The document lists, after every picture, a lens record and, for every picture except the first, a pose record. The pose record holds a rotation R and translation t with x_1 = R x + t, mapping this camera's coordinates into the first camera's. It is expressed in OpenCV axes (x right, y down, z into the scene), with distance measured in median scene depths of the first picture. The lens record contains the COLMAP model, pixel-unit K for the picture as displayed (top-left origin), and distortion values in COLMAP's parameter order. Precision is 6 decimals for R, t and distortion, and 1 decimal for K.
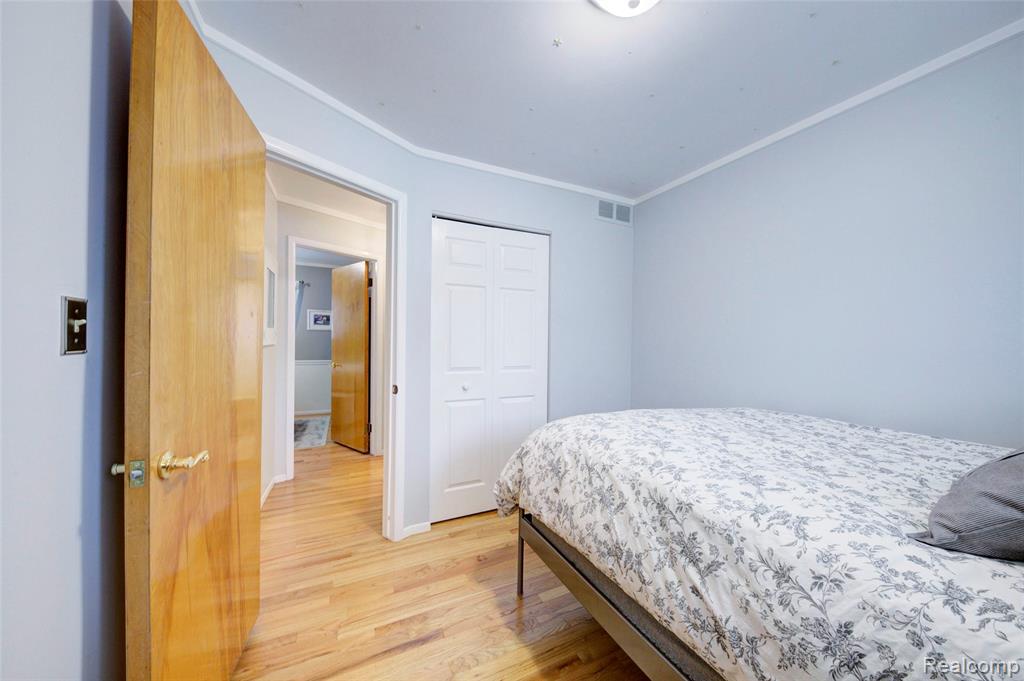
lens RADIAL K [[353.4, 0, 512.7], [0, 353.4, 341.0], [0, 0, 1]] dist [0.013024, -0.007741]
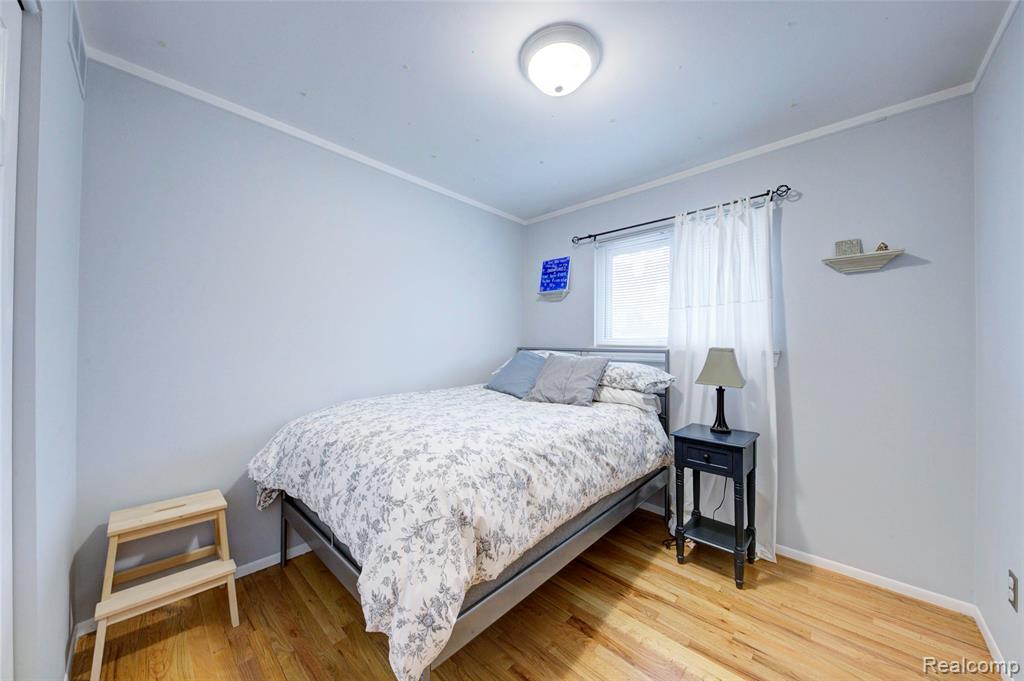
lens RADIAL K [[353.4, 0, 512.7], [0, 353.4, 341.0], [0, 0, 1]] dist [0.013024, -0.007741]
pose [[-0.358318, -0.017120, 0.933443, -0.756809], [-0.016045, 0.999797, 0.012178, -0.013549], [-0.933462, -0.010613, -0.358520, 1.446678]]
